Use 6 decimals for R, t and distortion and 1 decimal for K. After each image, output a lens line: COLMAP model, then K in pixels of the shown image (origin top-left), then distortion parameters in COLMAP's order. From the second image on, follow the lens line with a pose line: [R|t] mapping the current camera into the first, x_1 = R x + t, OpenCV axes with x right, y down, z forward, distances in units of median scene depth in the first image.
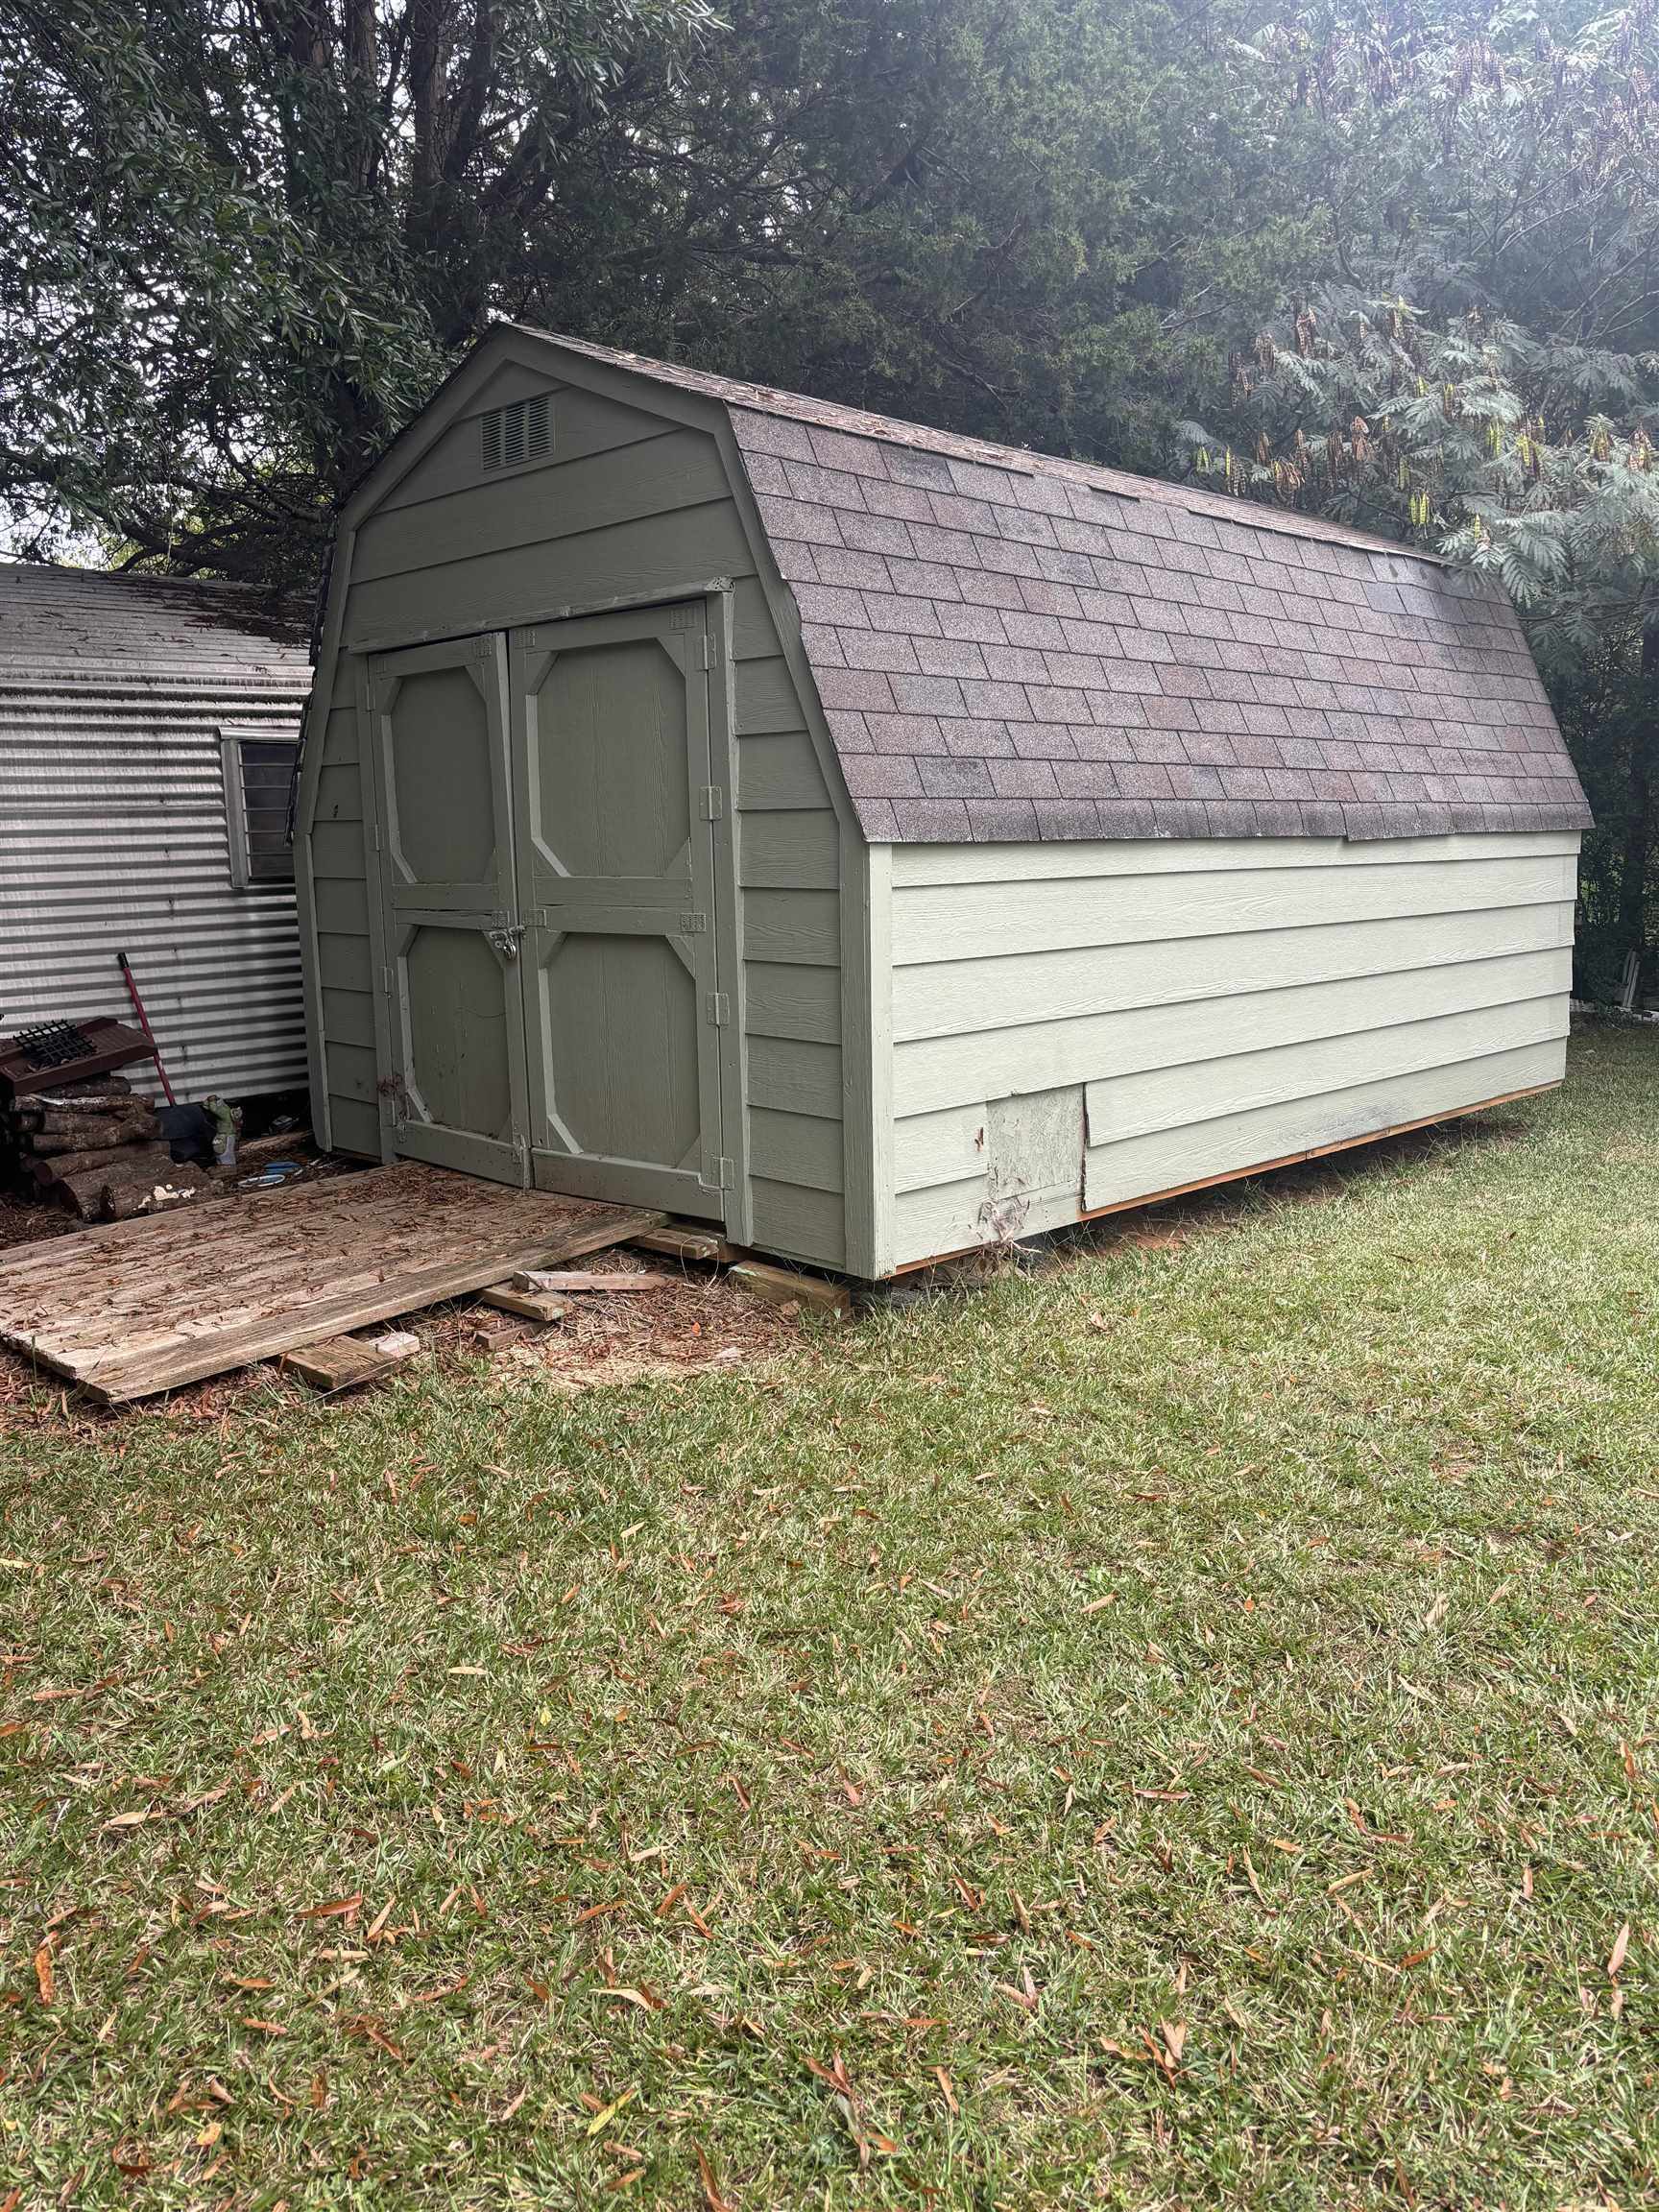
lens RADIAL K [[1661.4, 0, 829.6], [0, 1661.4, 1109.5], [0, 0, 1]] dist [0.003208, 0.000260]
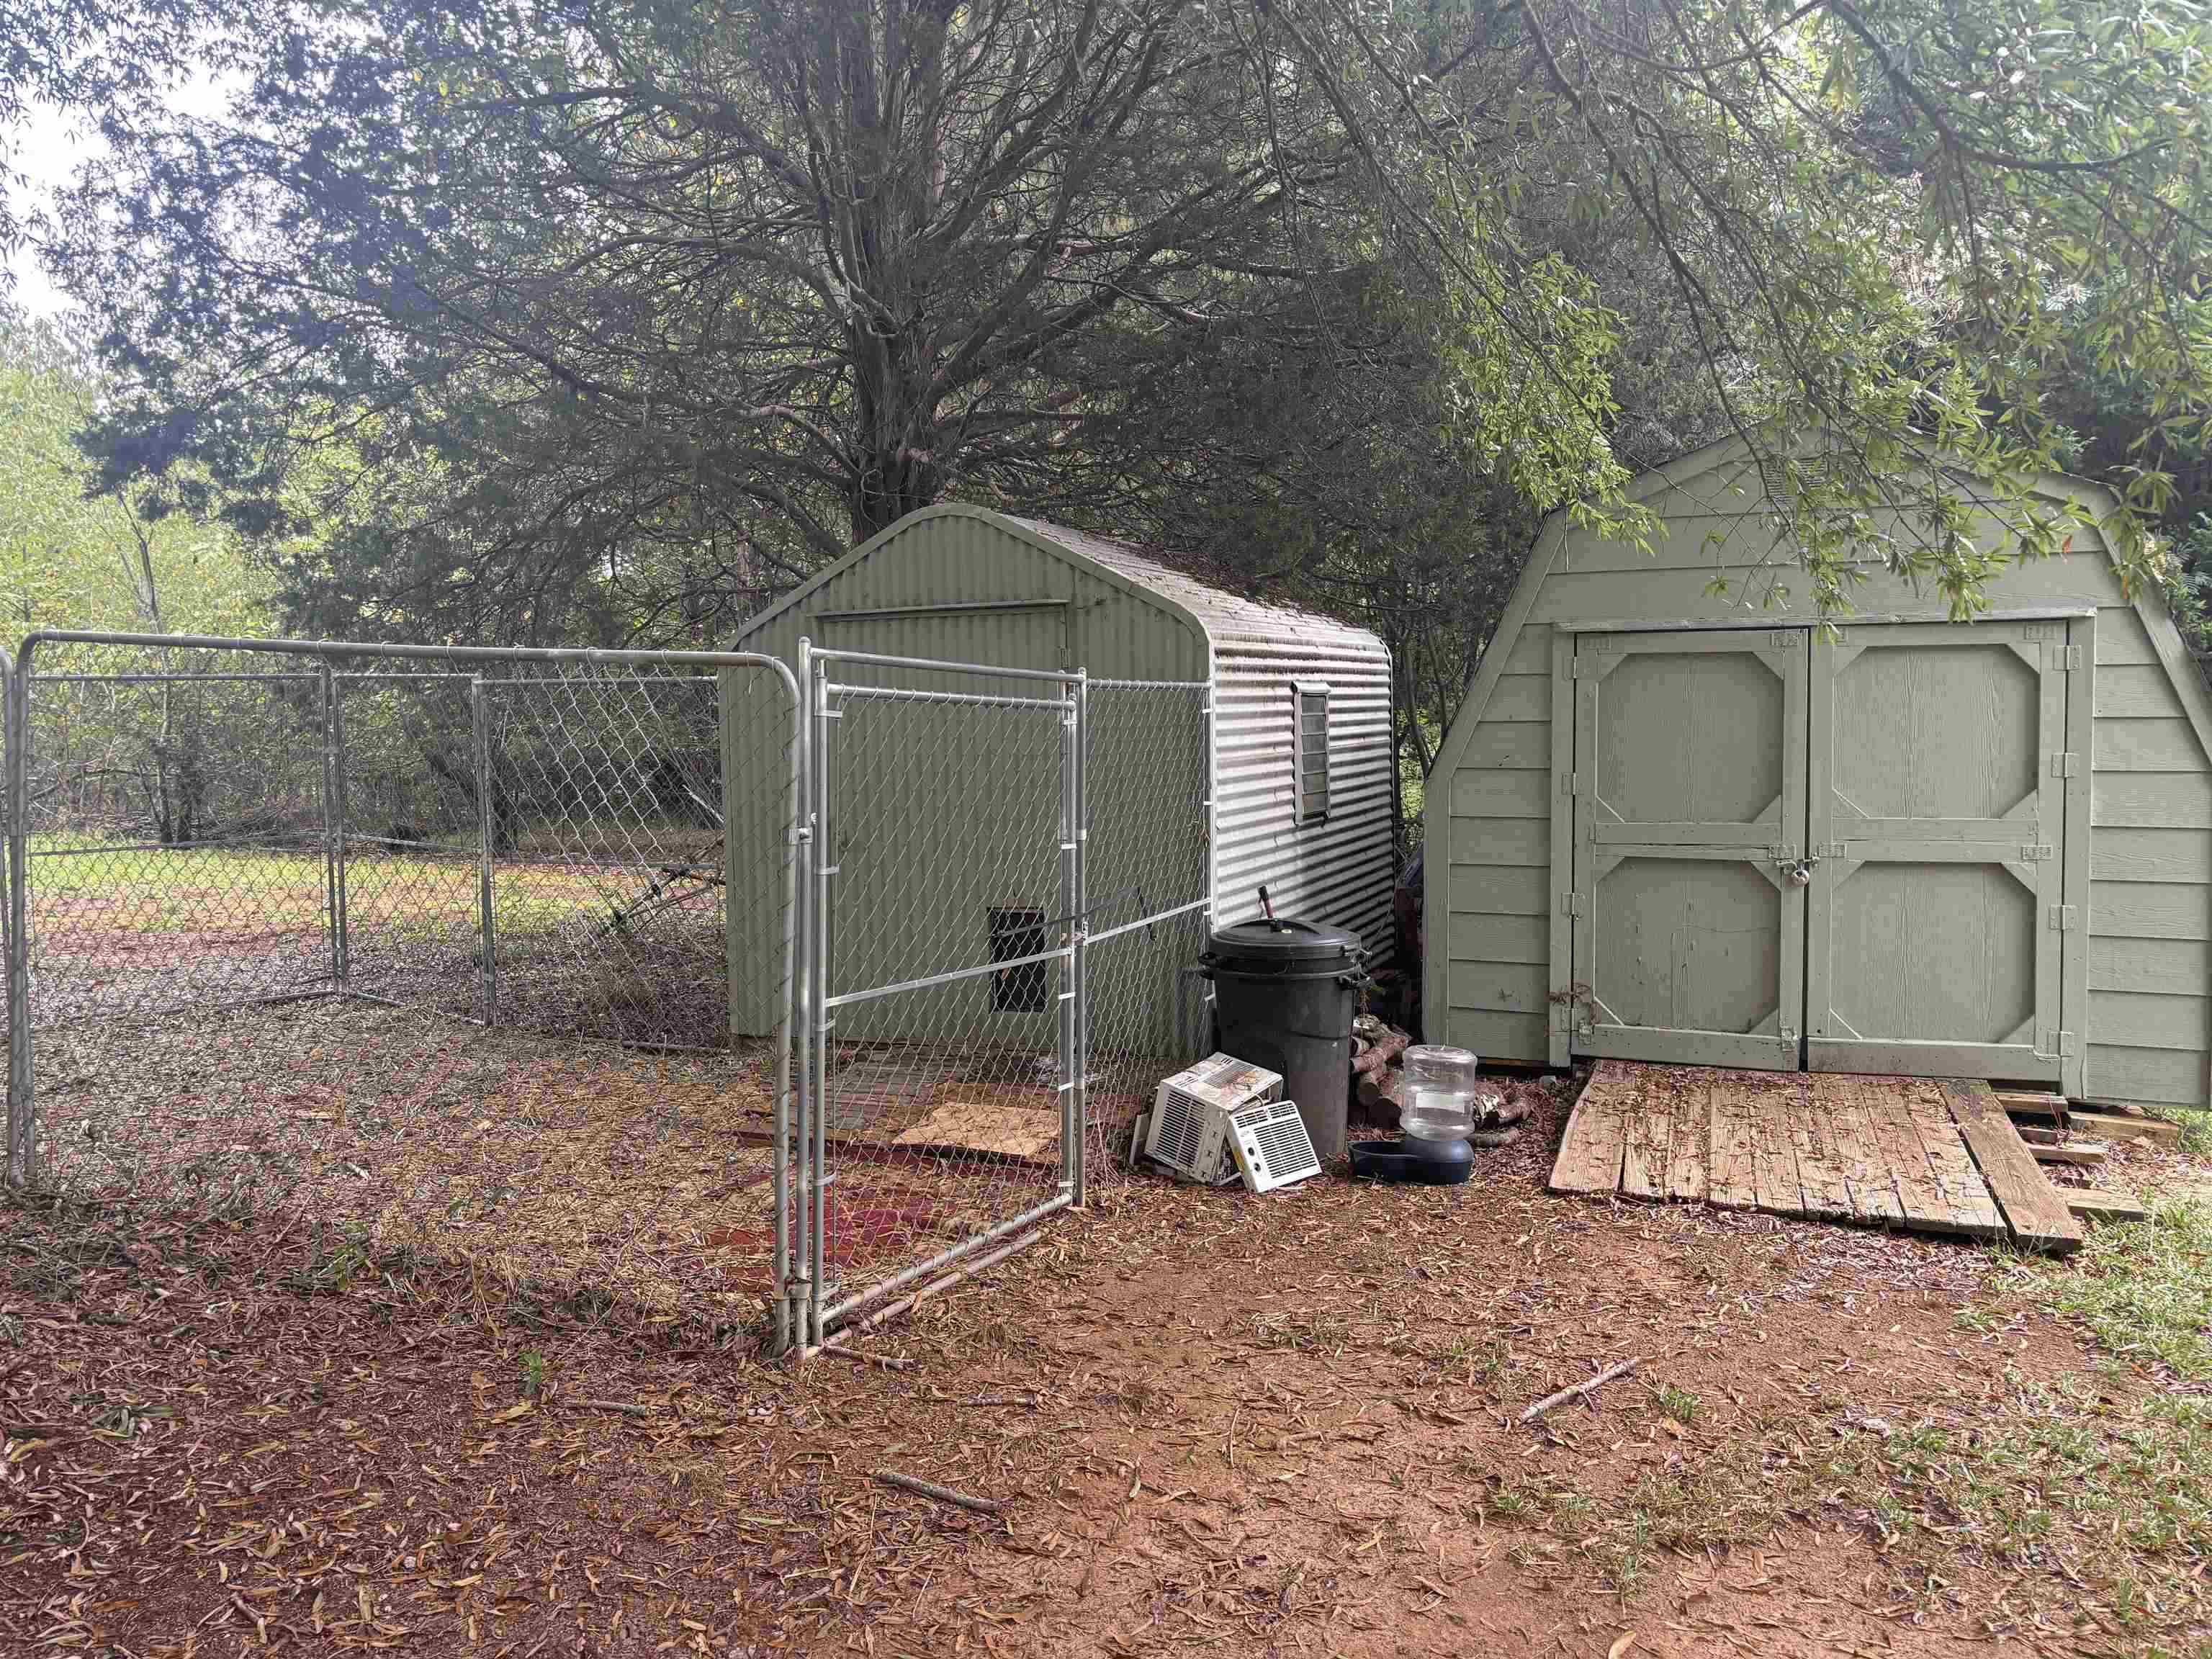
lens RADIAL K [[1661.4, 0, 1107.8], [0, 1661.4, 822.1], [0, 0, 1]] dist [0.003208, 0.000260]
pose [[0.933648, -0.008530, 0.358090, -0.932502], [0.049508, 0.993194, -0.105425, -0.025989], [-0.354754, 0.116158, 0.927716, 0.019038]]
